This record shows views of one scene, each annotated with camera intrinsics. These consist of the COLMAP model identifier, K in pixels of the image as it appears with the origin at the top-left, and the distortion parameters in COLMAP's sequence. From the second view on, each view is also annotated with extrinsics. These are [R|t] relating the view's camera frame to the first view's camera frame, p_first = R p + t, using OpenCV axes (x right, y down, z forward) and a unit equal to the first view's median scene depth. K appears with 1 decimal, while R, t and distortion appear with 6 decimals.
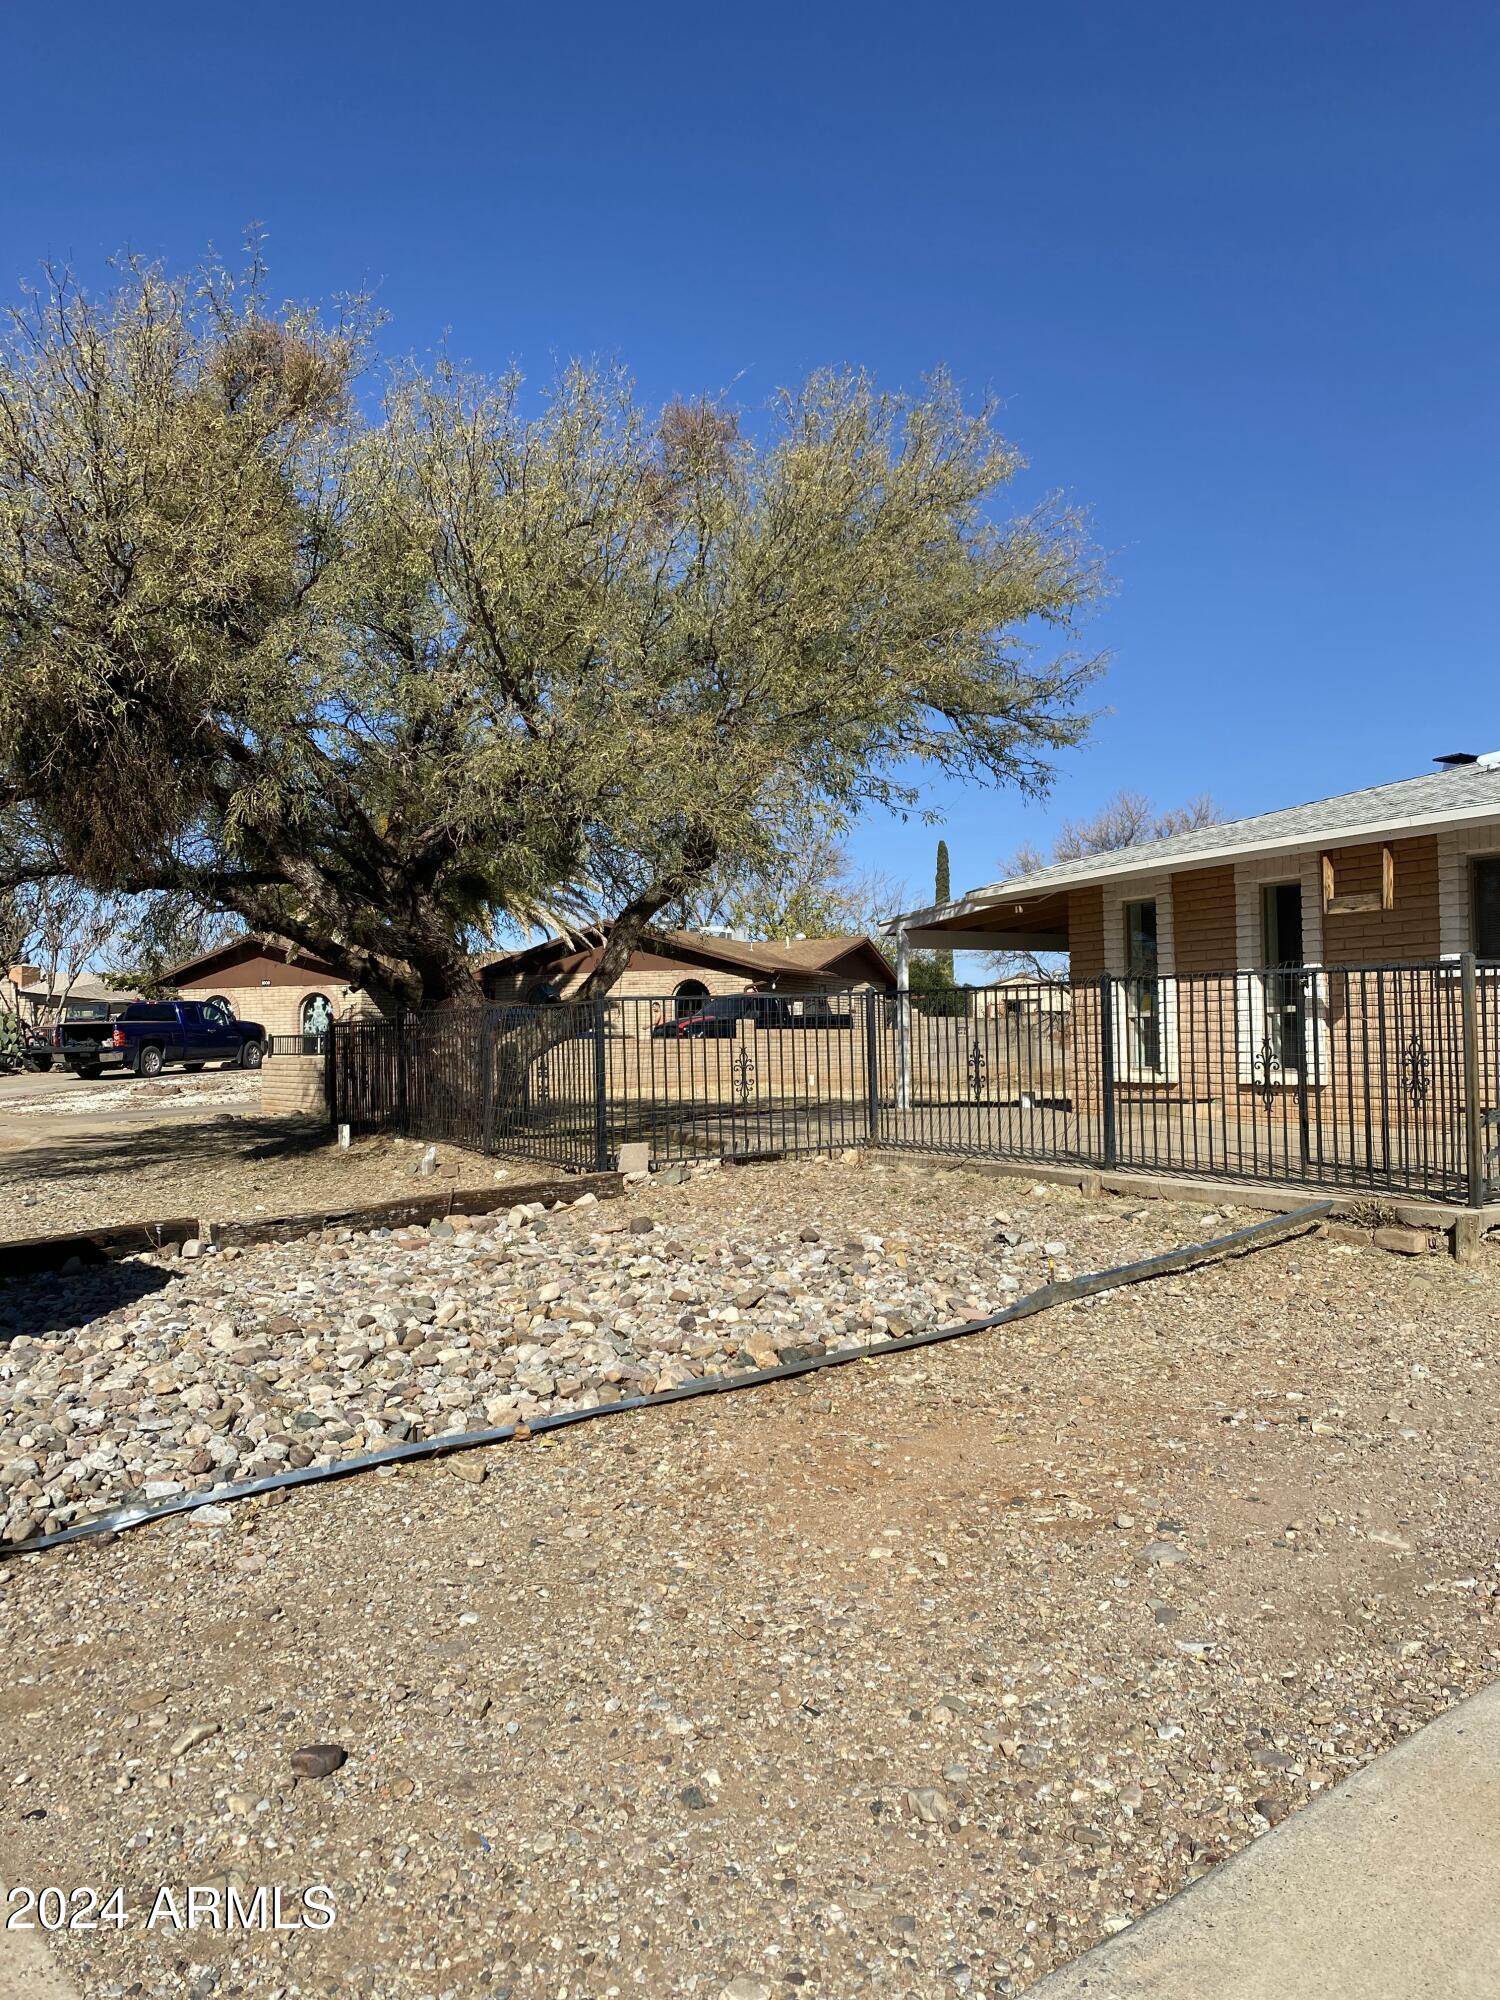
lens RADIAL K [[1524.8, 0, 775.3], [0, 1524.8, 1007.6], [0, 0, 1]] dist [0.119875, -0.274339]
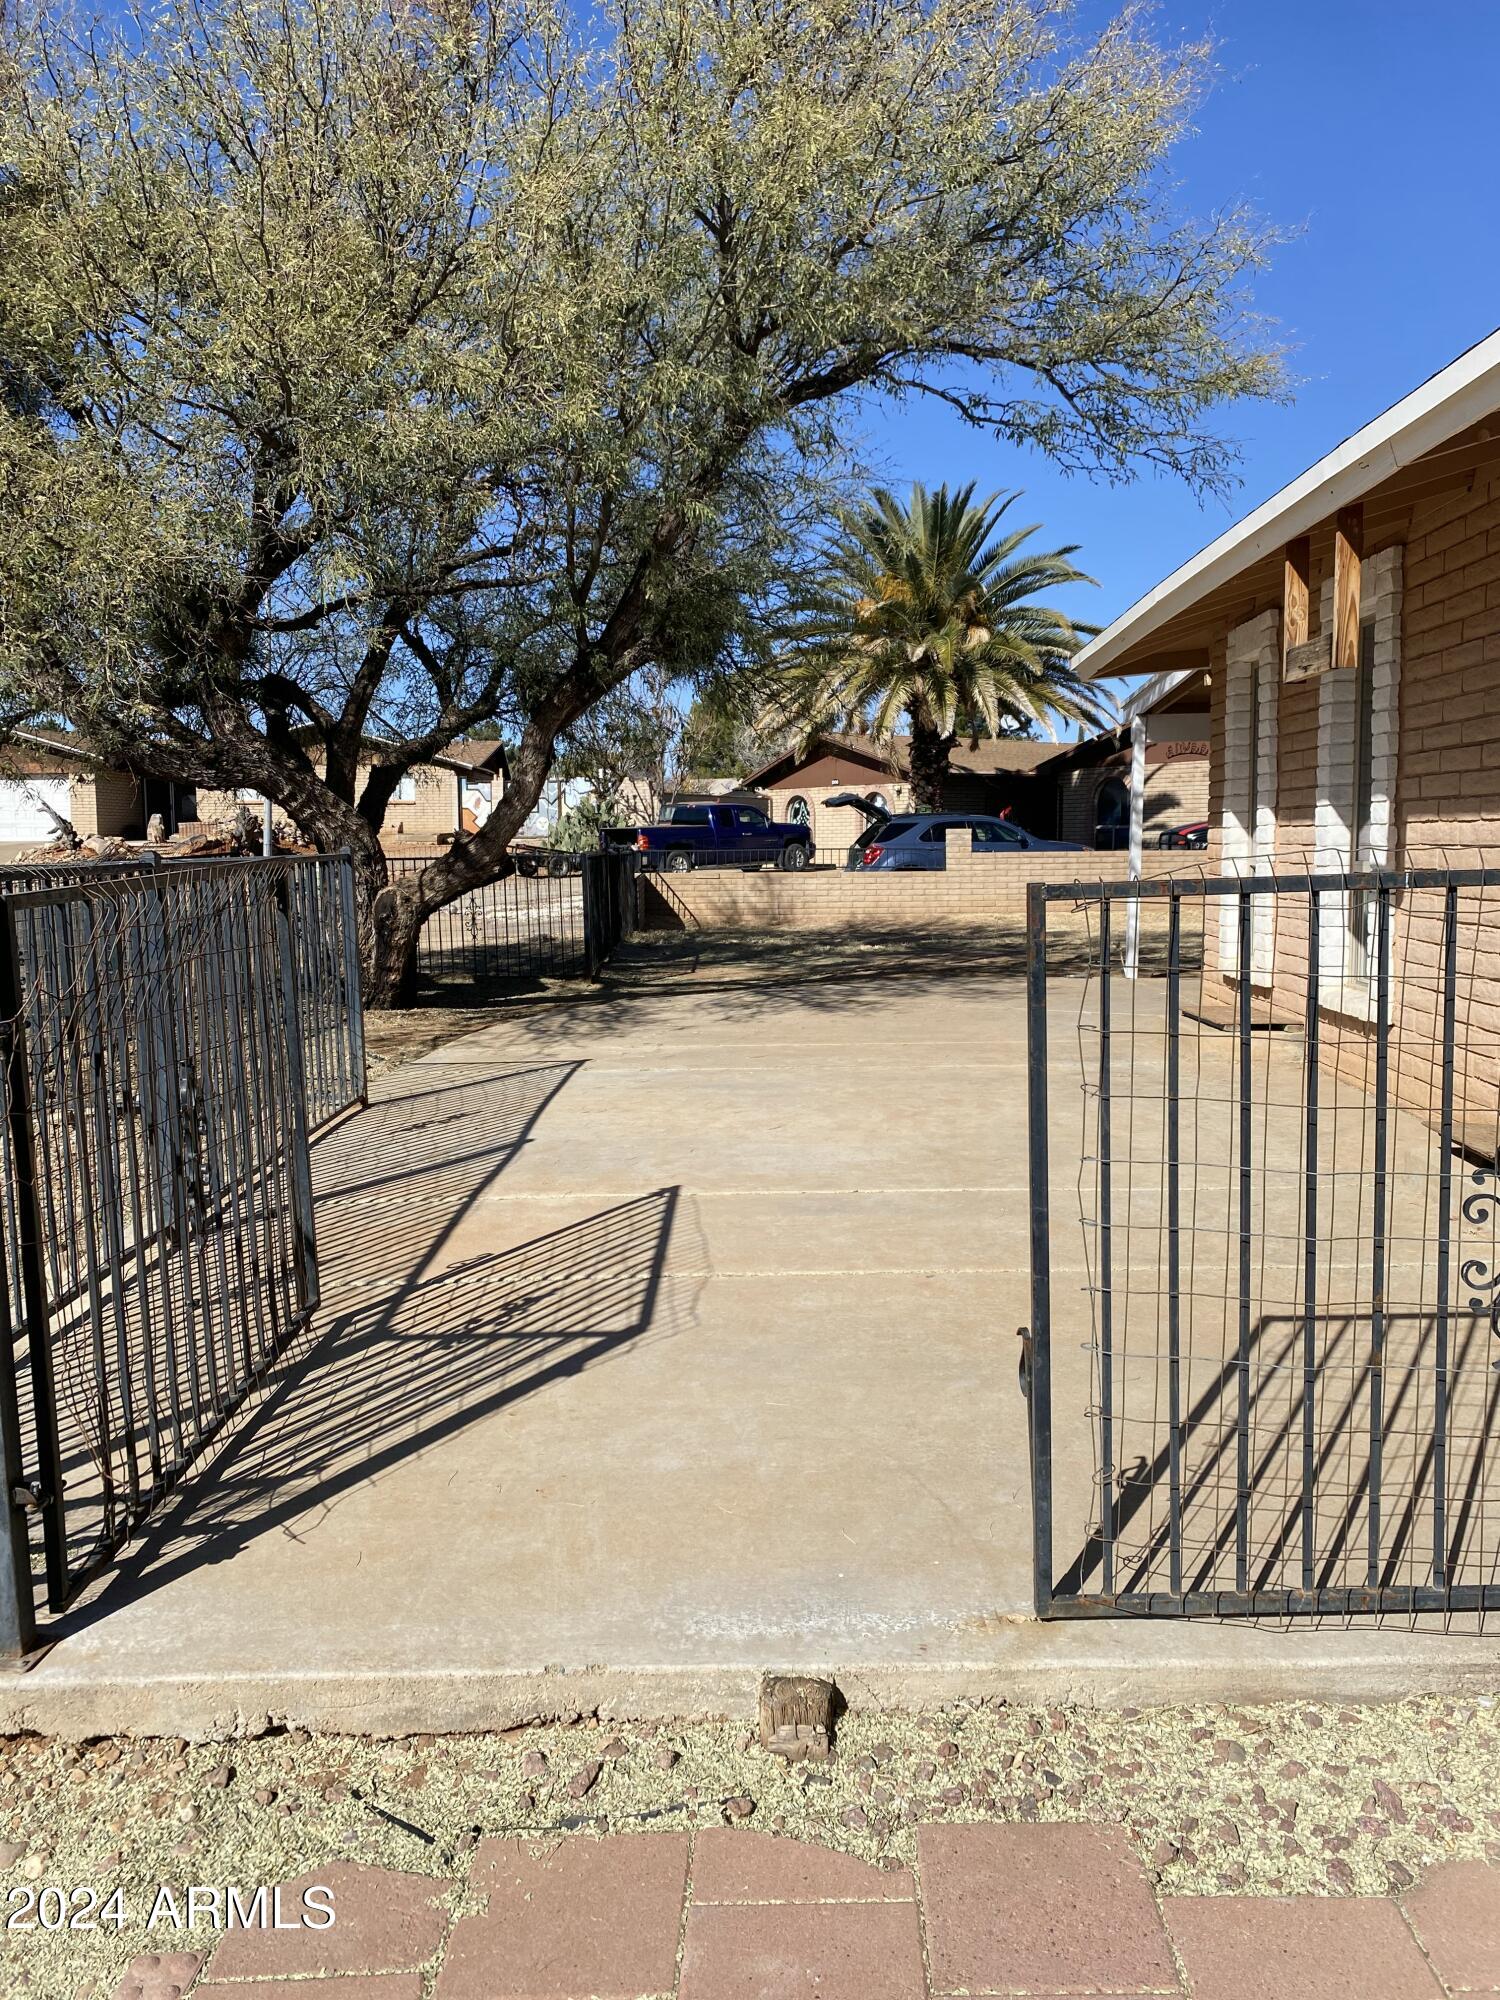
lens RADIAL K [[1524.8, 0, 775.3], [0, 1524.8, 1007.6], [0, 0, 1]] dist [0.119875, -0.274339]
pose [[0.843982, 0.066678, -0.532211, 0.361904], [0.009248, 0.990287, 0.138733, -0.021315], [0.536292, -0.122010, 0.835167, 0.374675]]
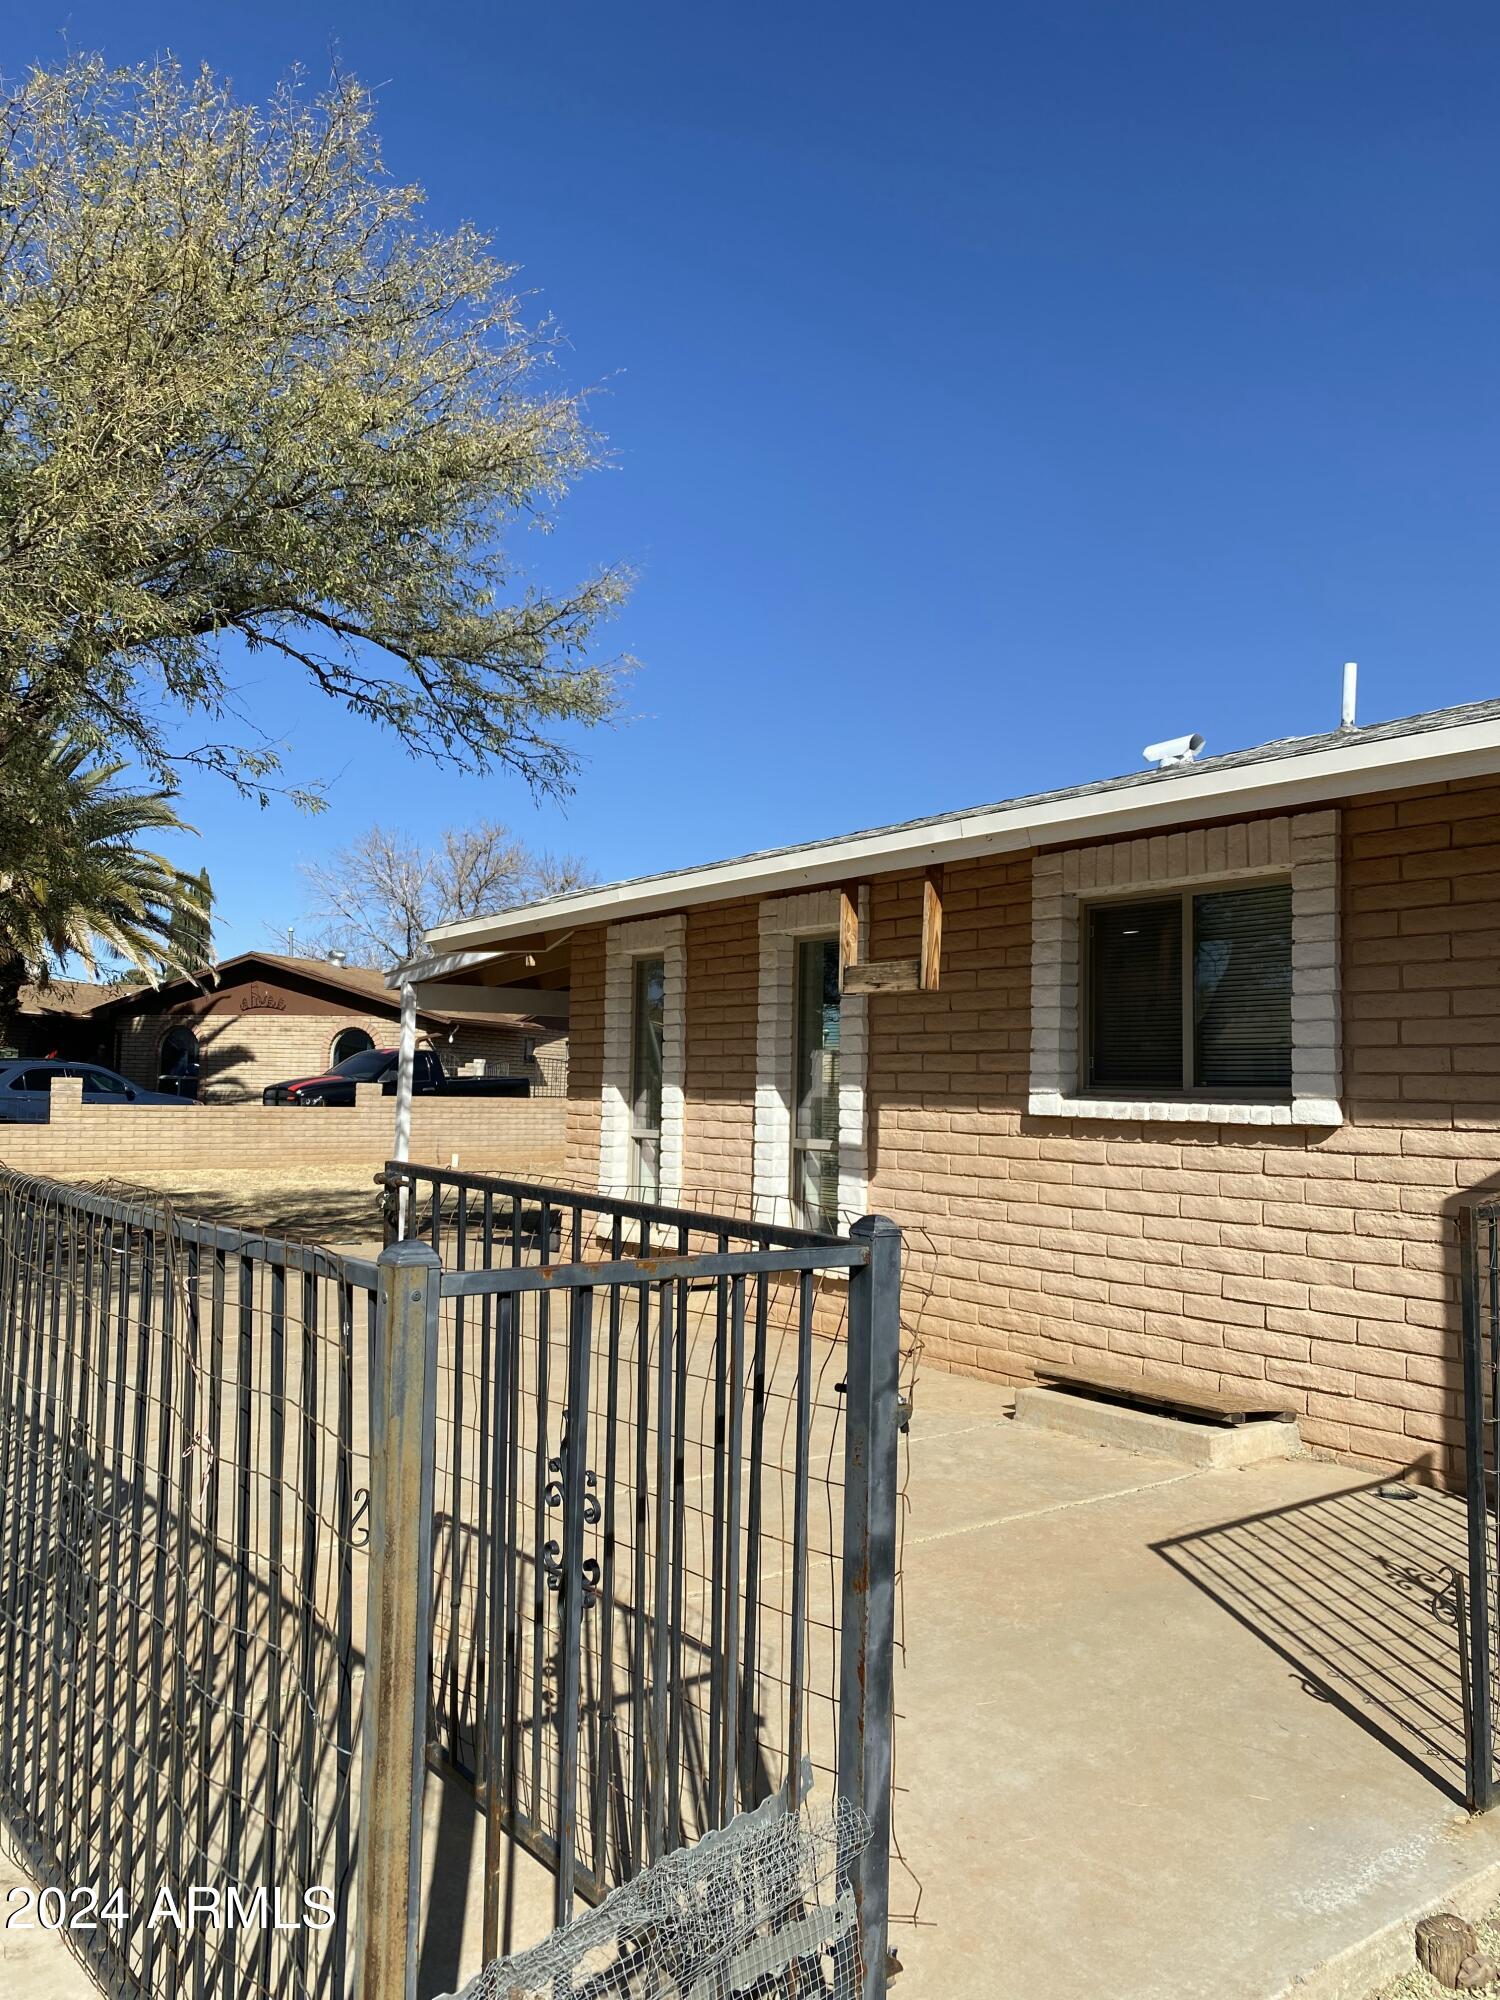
lens RADIAL K [[1524.8, 0, 775.3], [0, 1524.8, 1007.6], [0, 0, 1]] dist [0.119875, -0.274339]
pose [[0.994257, 0.041775, 0.098531, 0.205504], [-0.038808, 0.998739, -0.031838, -0.027035], [-0.099737, 0.027831, 0.994625, 0.331402]]
